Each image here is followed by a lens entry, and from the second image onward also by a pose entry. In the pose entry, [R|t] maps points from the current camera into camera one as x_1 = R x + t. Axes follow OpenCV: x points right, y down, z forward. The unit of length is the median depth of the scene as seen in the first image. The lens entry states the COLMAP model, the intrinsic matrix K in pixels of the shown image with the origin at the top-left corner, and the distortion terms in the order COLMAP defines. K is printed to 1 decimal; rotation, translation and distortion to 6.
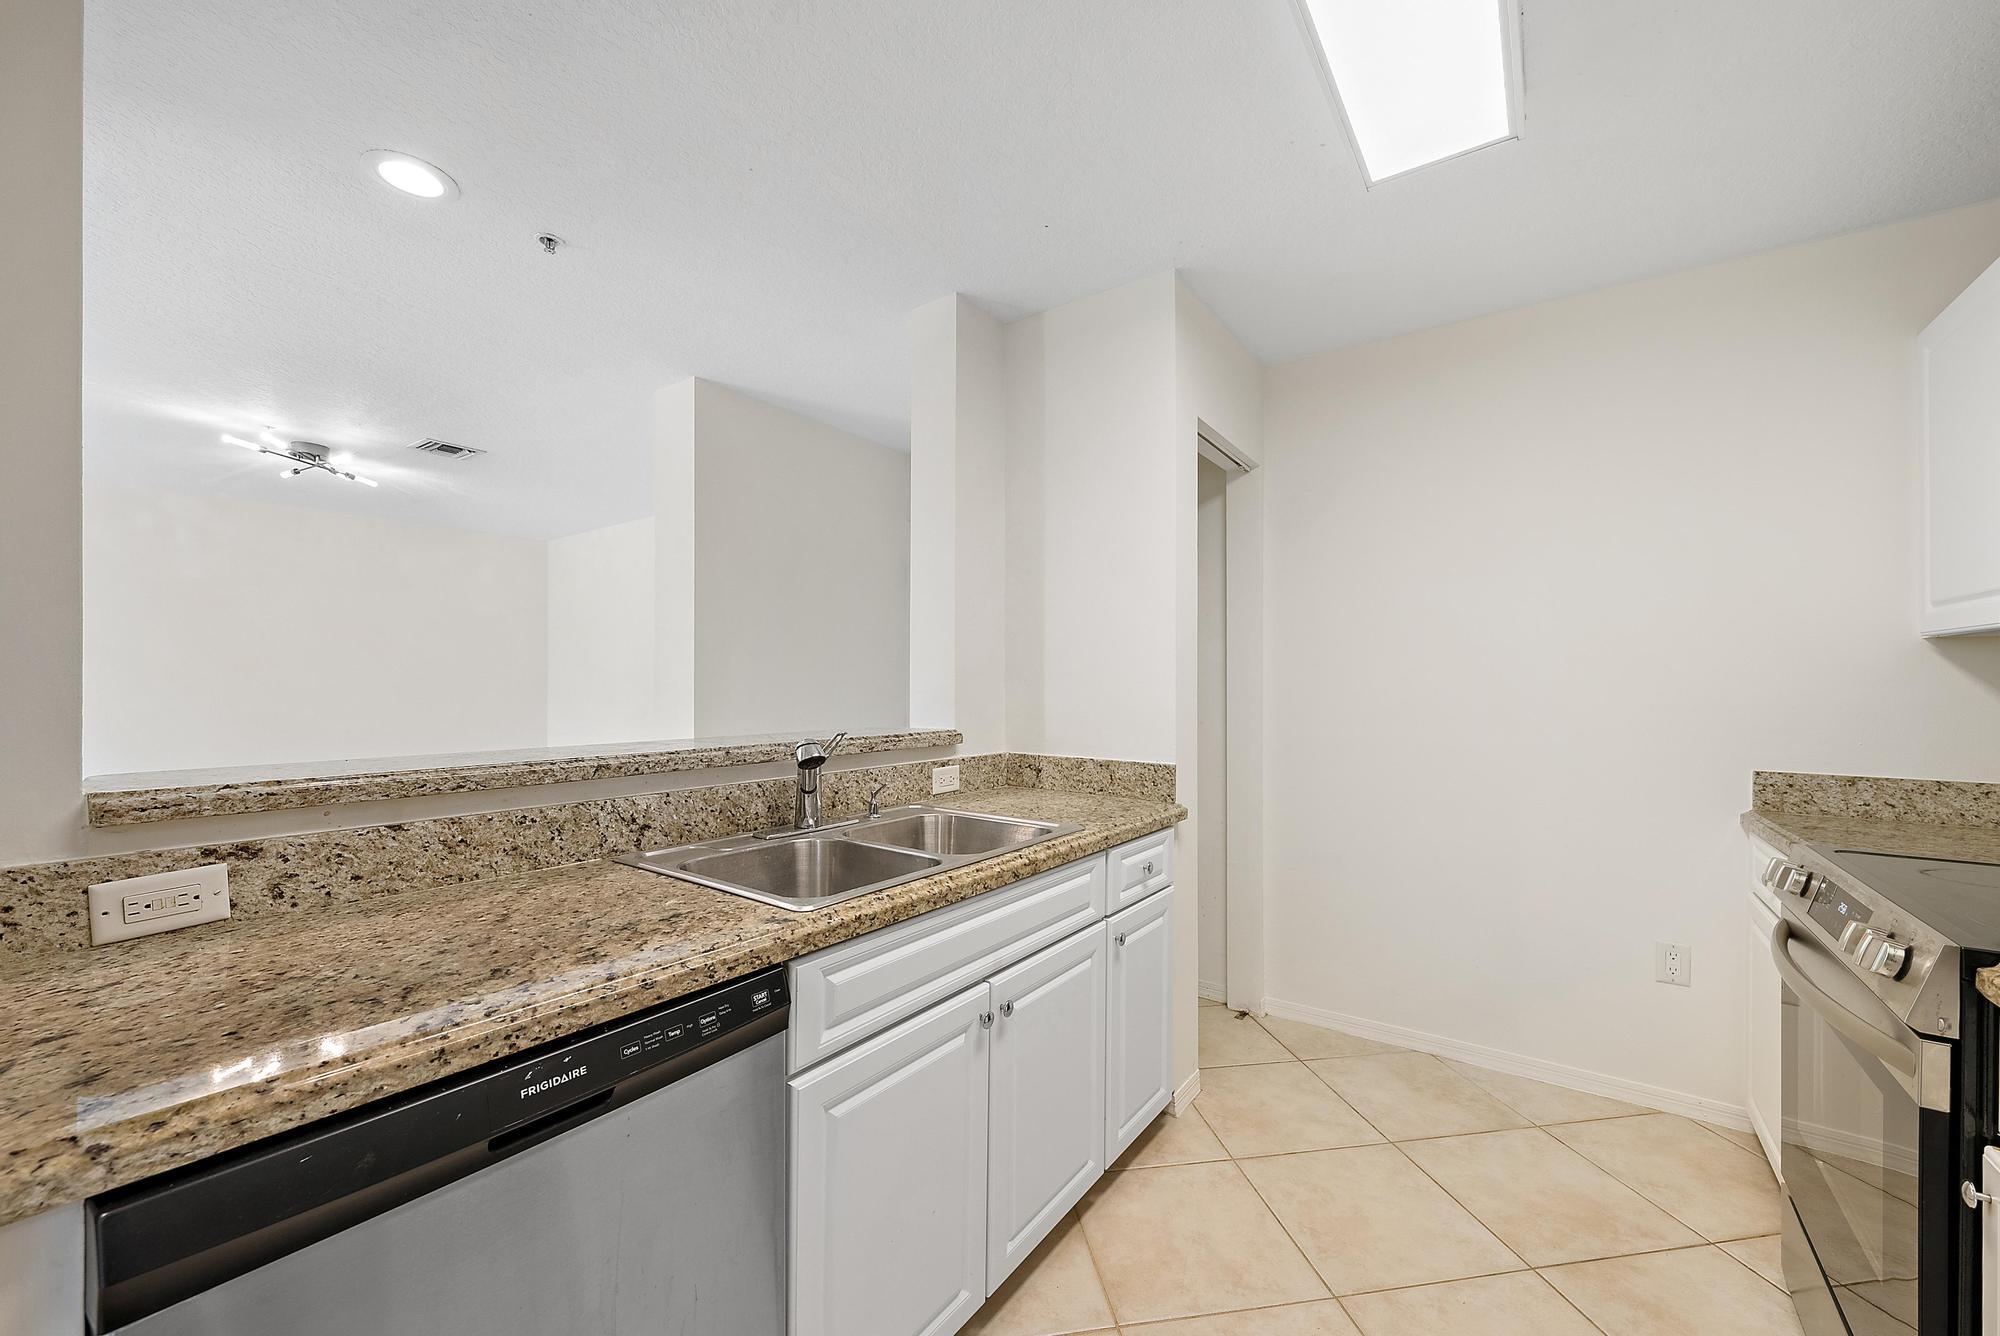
lens RADIAL K [[754.7, 0, 997.4], [0, 754.7, 684.0], [0, 0, 1]] dist [-0.000625, -0.000008]
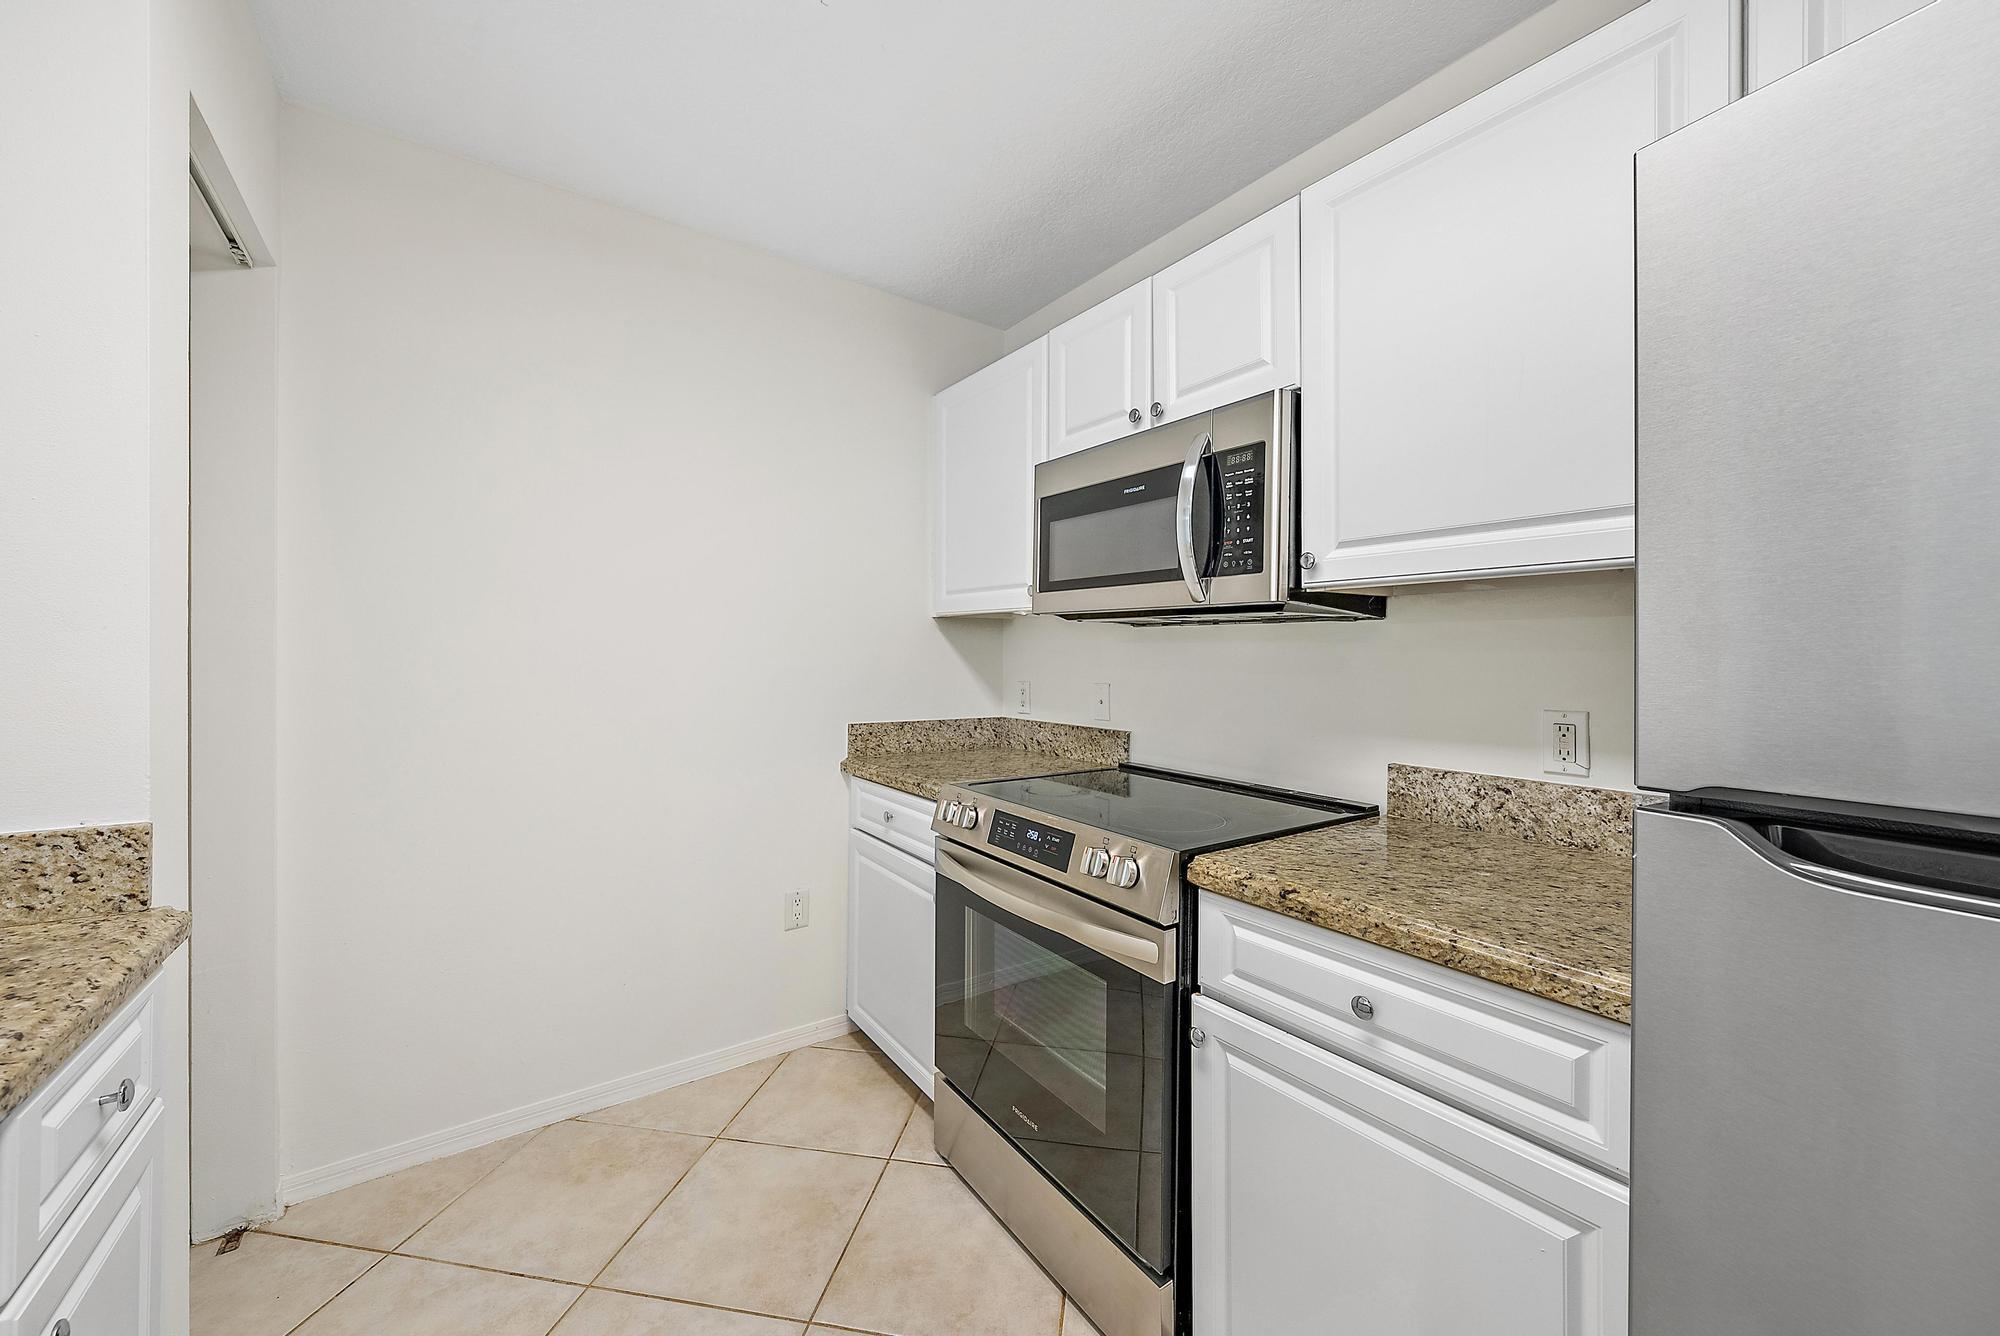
lens RADIAL K [[754.7, 0, 1002.6], [0, 754.7, 649.9], [0, 0, 1]] dist [-0.000625, -0.000008]
pose [[0.316317, 0.002245, 0.948651, -0.035783], [-0.007584, 0.999971, 0.000163, -0.002056], [-0.948623, -0.007246, 0.316325, 0.396930]]
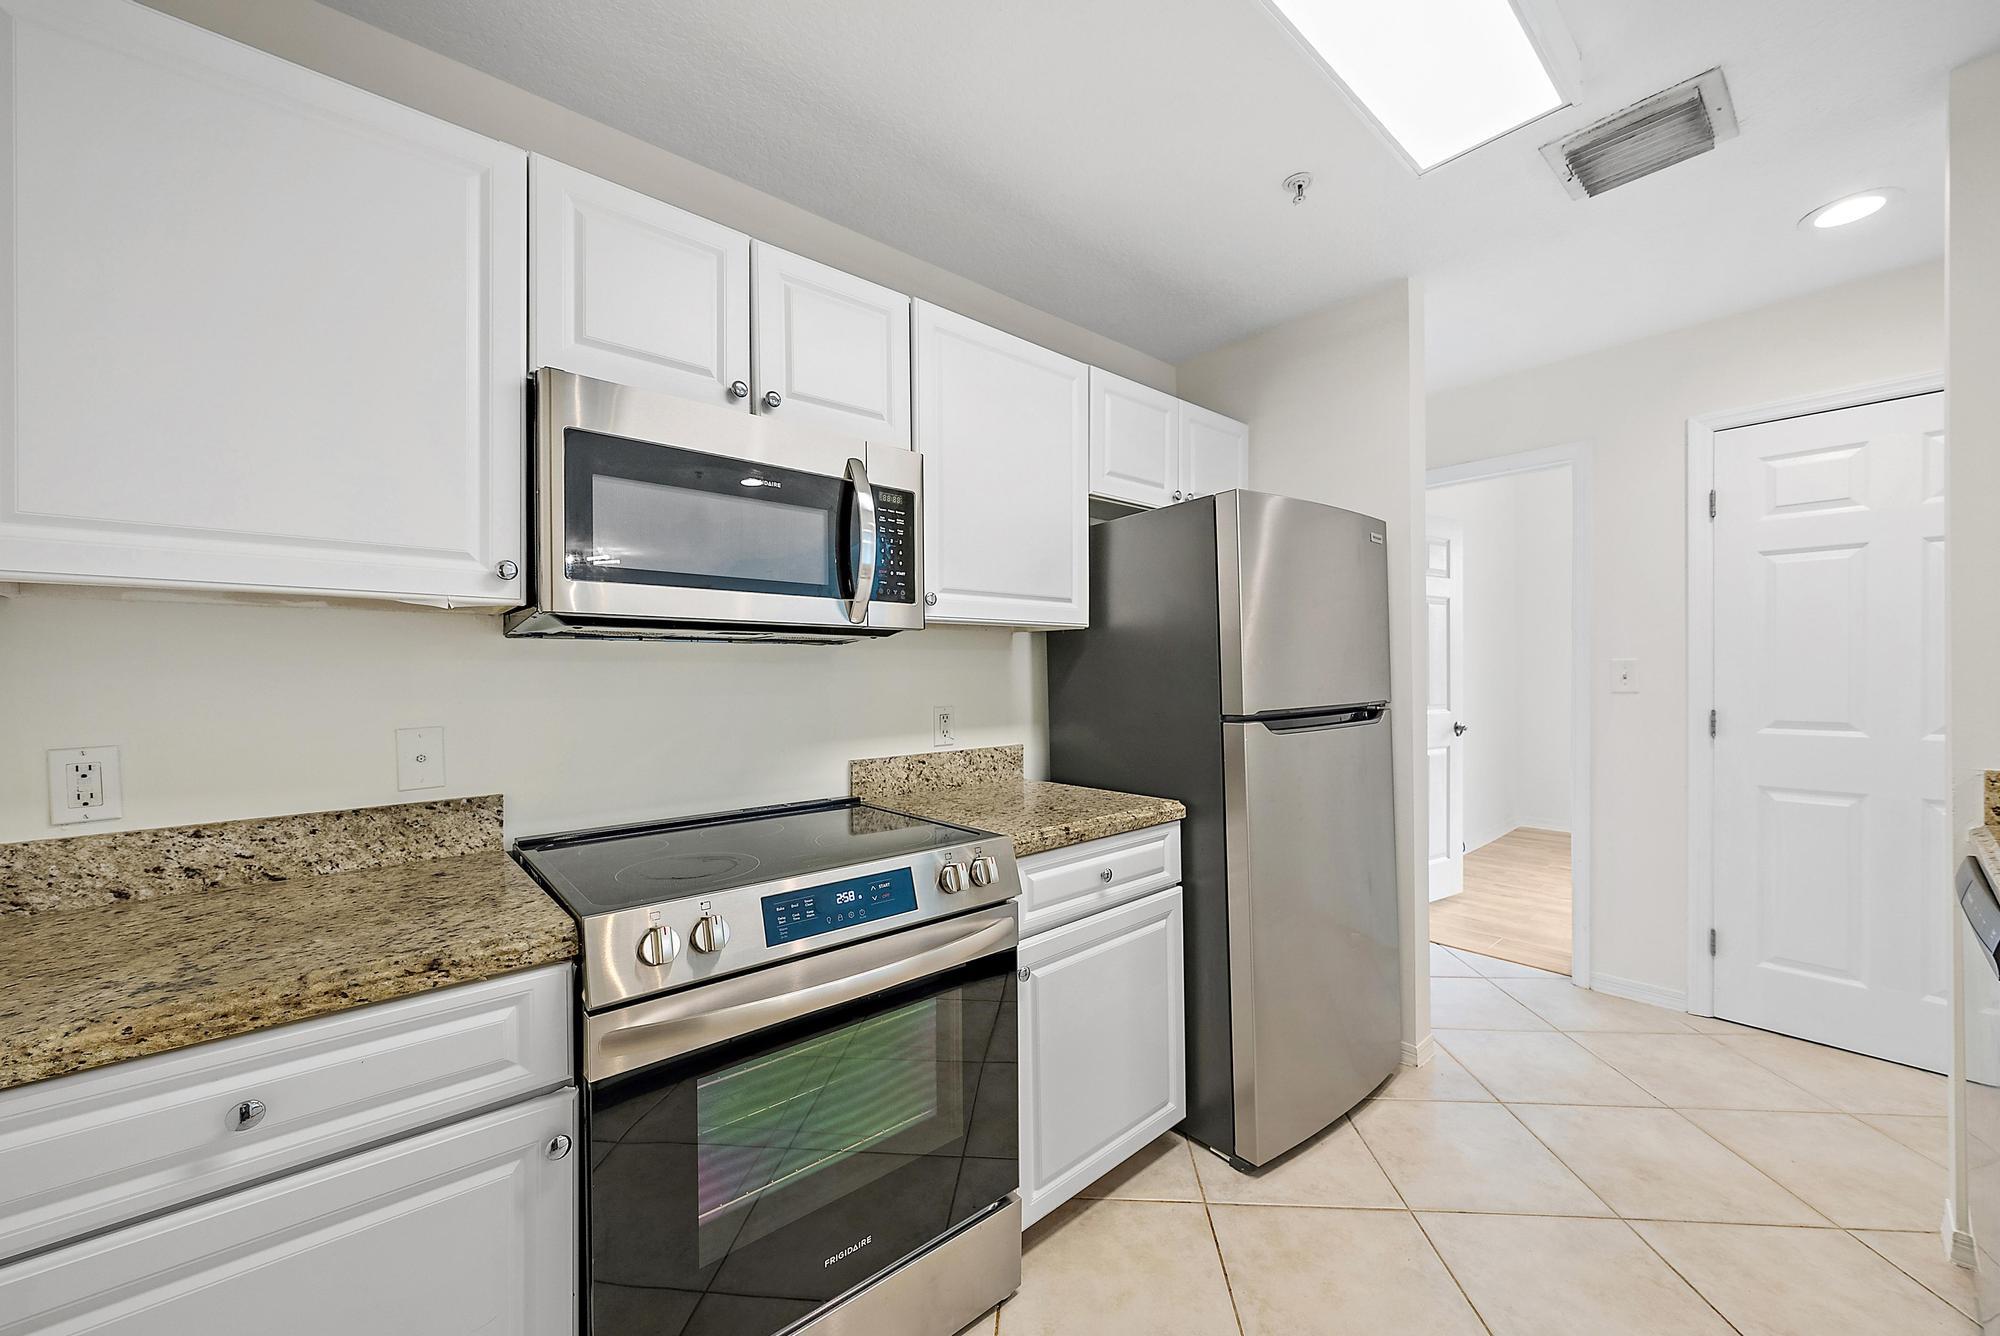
lens RADIAL K [[754.7, 0, 1001.4], [0, 754.7, 670.5], [0, 0, 1]] dist [-0.000625, -0.000008]
pose [[-0.975077, 0.008058, 0.221721, 0.423394], [0.007146, 0.999962, -0.004913, 0.002310], [-0.221753, -0.003206, -0.975098, 1.167423]]
